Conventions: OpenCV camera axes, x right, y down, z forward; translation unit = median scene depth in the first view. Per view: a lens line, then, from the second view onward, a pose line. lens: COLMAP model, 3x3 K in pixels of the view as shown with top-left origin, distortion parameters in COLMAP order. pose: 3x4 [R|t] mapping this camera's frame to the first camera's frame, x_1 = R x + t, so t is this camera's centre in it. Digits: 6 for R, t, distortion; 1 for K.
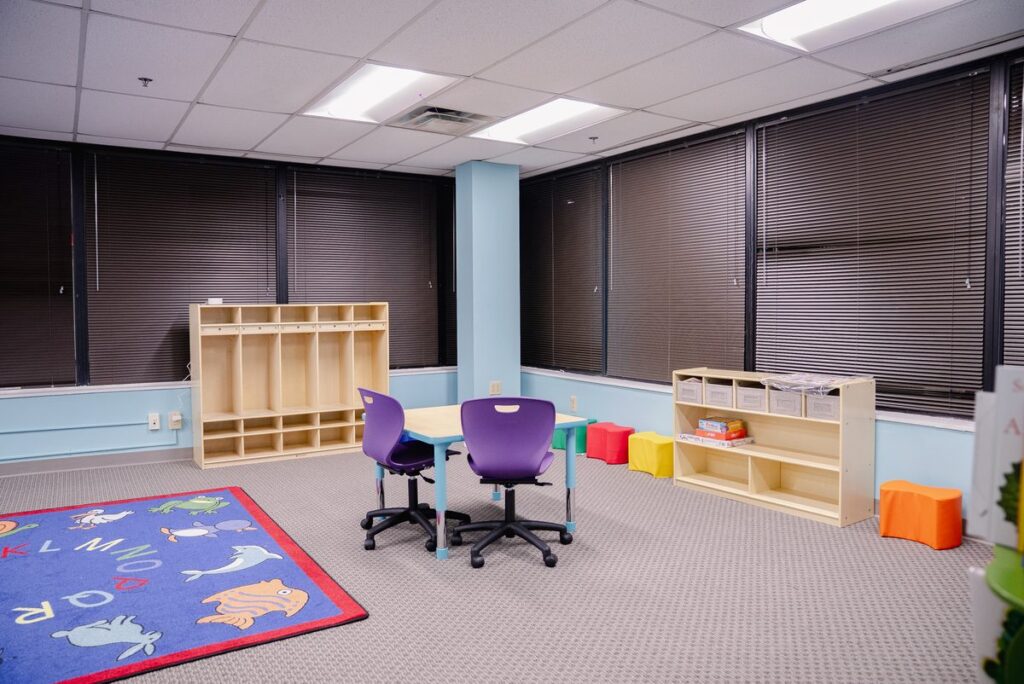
lens RADIAL K [[706.8, 0, 532.0], [0, 706.8, 338.7], [0, 0, 1]] dist [-0.123589, 0.041667]
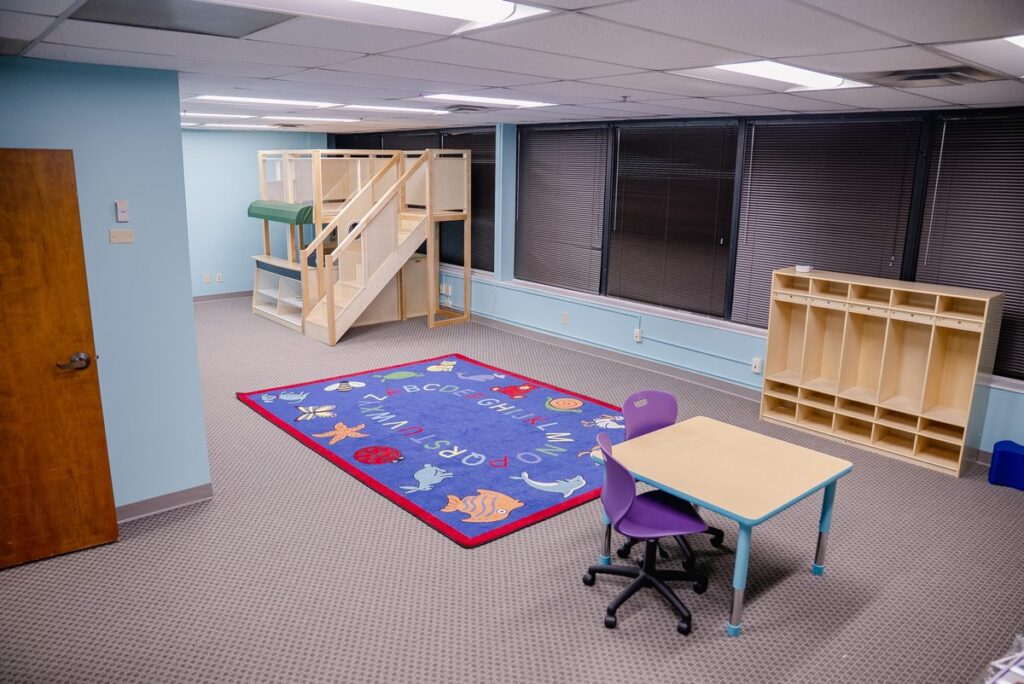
lens RADIAL K [[706.8, 0, 511.3], [0, 706.8, 353.9], [0, 0, 1]] dist [-0.123589, 0.041667]
pose [[0.093260, 0.259540, -0.961219, 0.814442], [-0.053901, 0.965327, 0.255420, -0.269052], [0.994182, 0.027990, 0.104016, 0.743379]]
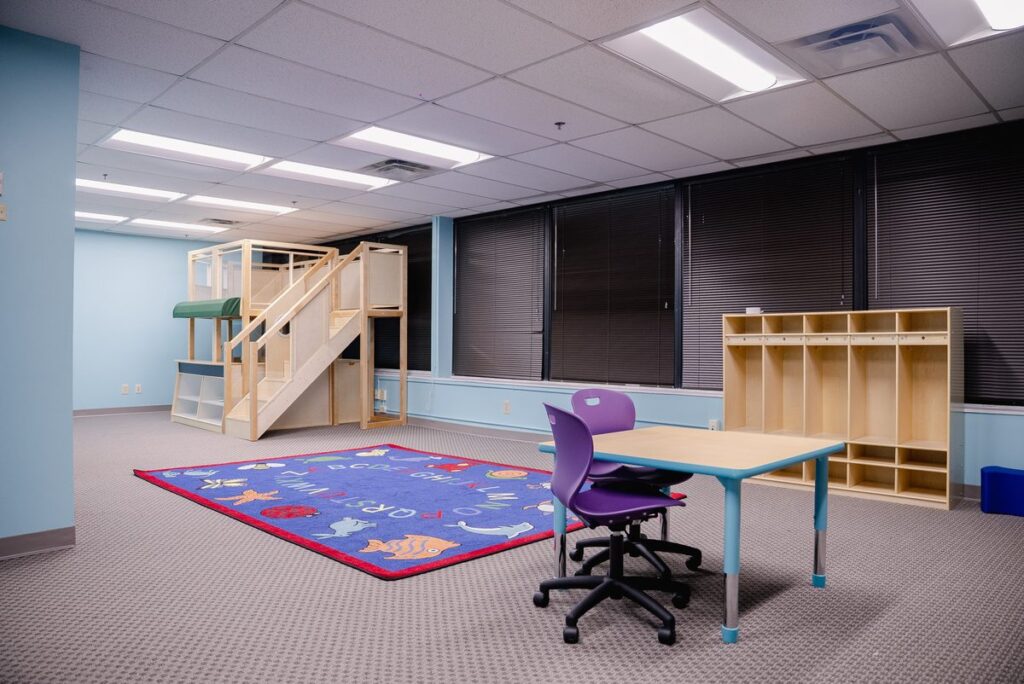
lens RADIAL K [[706.8, 0, 513.9], [0, 706.8, 348.7], [0, 0, 1]] dist [-0.123589, 0.041667]
pose [[0.176609, 0.013037, -0.984195, 0.710692], [-0.044569, 0.998993, 0.005235, 0.013832], [0.983271, 0.042940, 0.177013, 0.786484]]
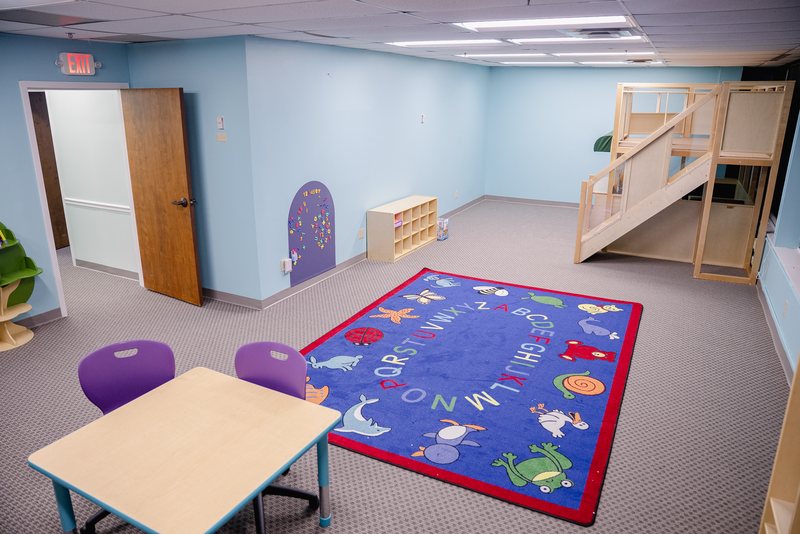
lens RADIAL K [[552.2, 0, 386.5], [0, 552.2, 266.1], [0, 0, 1]] dist [-0.123589, 0.041667]
pose [[-0.891427, 0.136129, -0.432234, -0.050943], [-0.016209, 0.943625, 0.330618, -0.300255], [0.452874, 0.301728, -0.838967, 1.773104]]
